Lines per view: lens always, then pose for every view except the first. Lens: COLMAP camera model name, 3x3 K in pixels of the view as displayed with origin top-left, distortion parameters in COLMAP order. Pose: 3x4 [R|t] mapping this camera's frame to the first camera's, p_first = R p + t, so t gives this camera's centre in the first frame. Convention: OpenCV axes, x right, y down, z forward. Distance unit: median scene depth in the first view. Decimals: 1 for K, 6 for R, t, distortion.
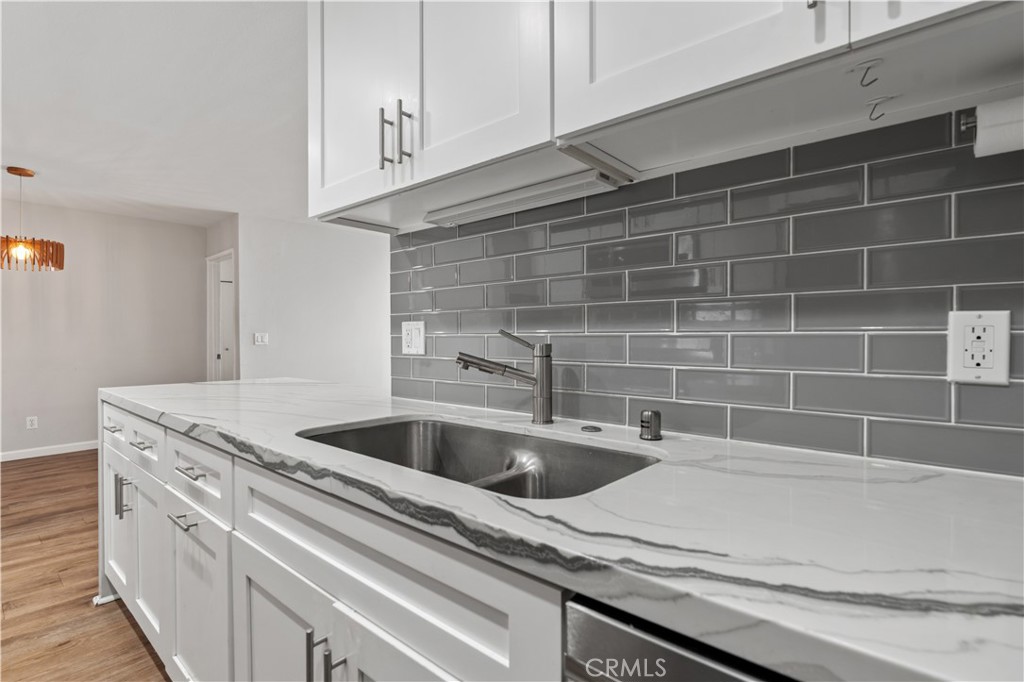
lens RADIAL K [[476.3, 0, 522.7], [0, 476.3, 340.4], [0, 0, 1]] dist [-0.011164, 0.004602]
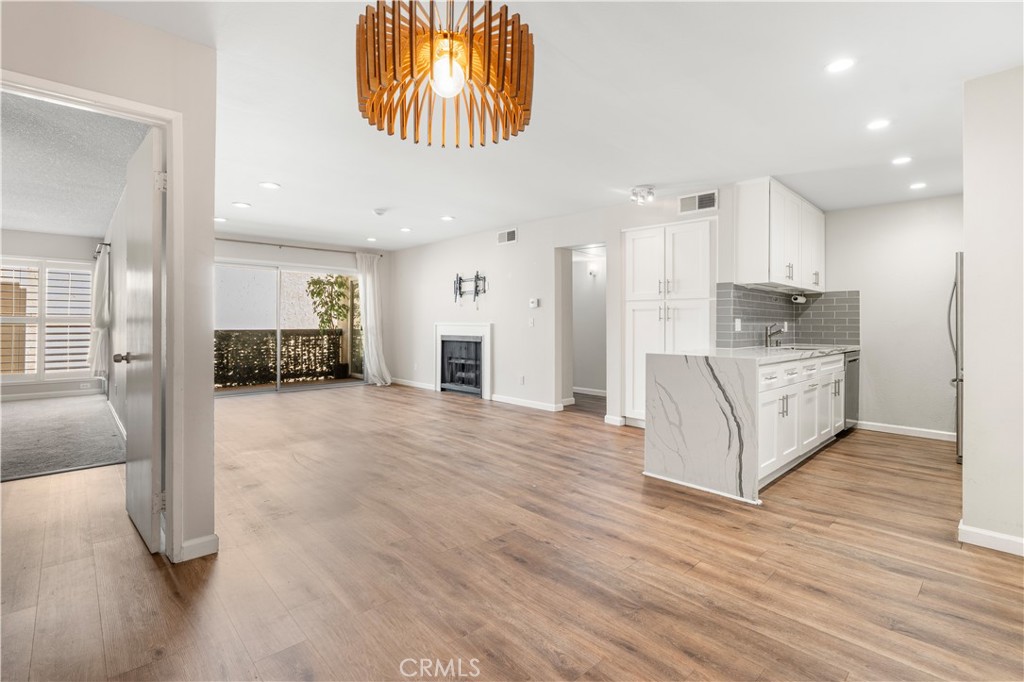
lens RADIAL K [[476.3, 0, 514.3], [0, 476.3, 324.0], [0, 0, 1]] dist [-0.011164, 0.004602]
pose [[0.112118, 0.007866, 0.993664, -3.246856], [0.002499, 0.999963, -0.008198, 0.009049], [-0.993692, 0.003402, 0.112094, 2.100529]]
